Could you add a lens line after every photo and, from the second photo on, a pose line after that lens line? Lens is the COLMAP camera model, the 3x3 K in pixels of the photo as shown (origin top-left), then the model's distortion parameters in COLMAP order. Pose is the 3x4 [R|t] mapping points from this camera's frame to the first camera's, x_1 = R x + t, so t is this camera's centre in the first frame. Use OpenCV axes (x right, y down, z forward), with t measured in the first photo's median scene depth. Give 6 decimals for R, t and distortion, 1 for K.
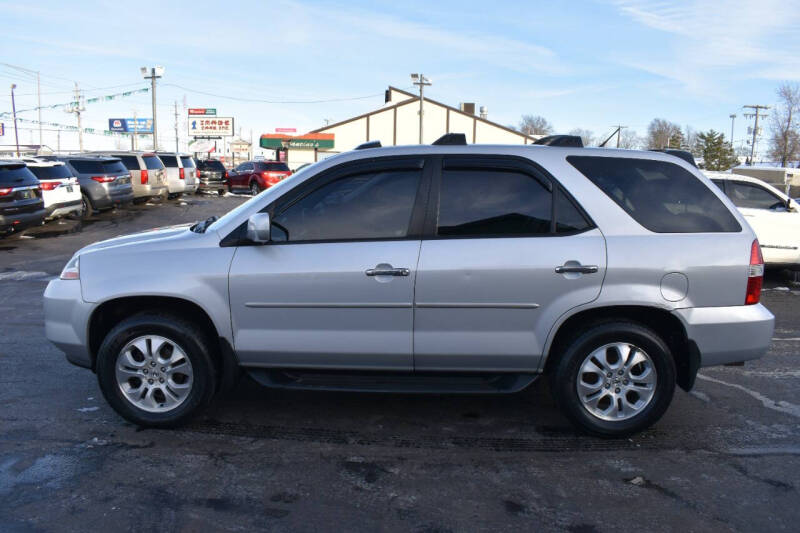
lens RADIAL K [[618.4, 0, 397.8], [0, 618.4, 265.2], [0, 0, 1]] dist [-0.098179, 0.017642]
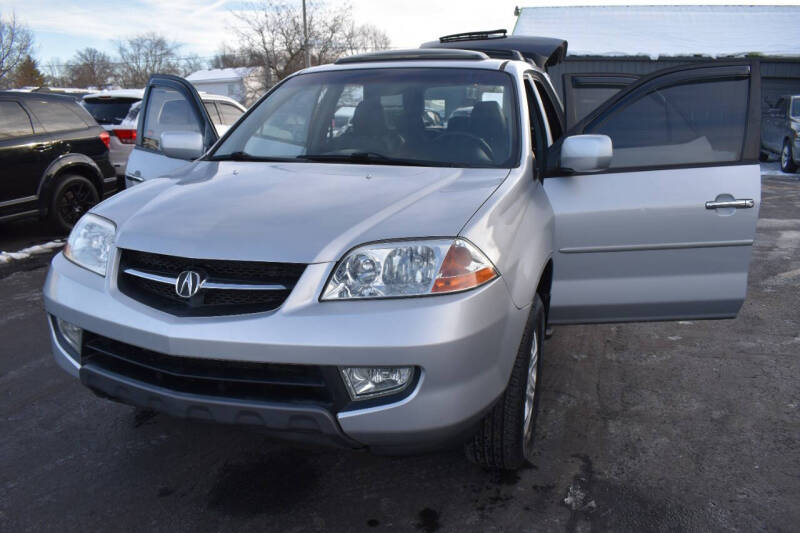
lens RADIAL K [[618.4, 0, 395.1], [0, 618.4, 265.6], [0, 0, 1]] dist [-0.098179, 0.017642]
pose [[0.326145, -0.247599, 0.912318, -1.049408], [0.138795, 0.967173, 0.212869, -0.114498], [-0.935075, 0.057199, 0.349804, 0.888515]]
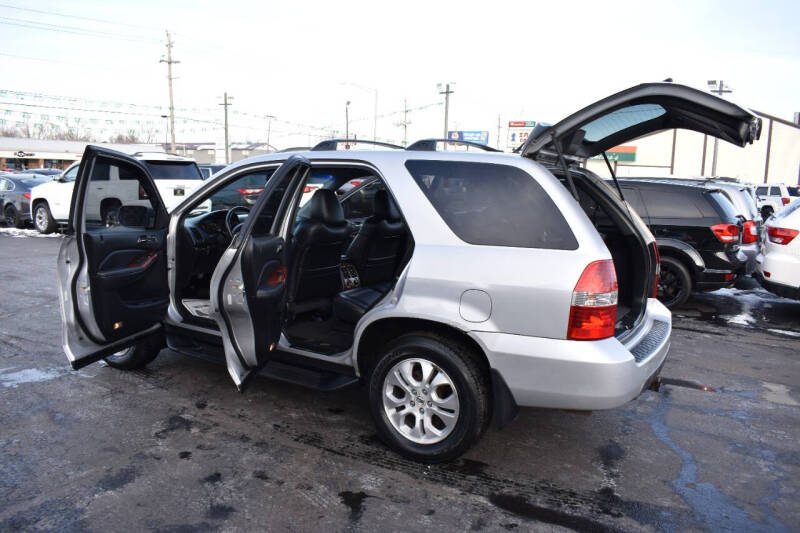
lens RADIAL K [[618.4, 0, 397.5], [0, 618.4, 267.8], [0, 0, 1]] dist [-0.098179, 0.017642]
pose [[0.865186, 0.087114, -0.493827, 0.767461], [-0.094911, 0.995442, 0.009317, -0.016633], [0.492388, 0.038809, 0.869510, 0.153724]]
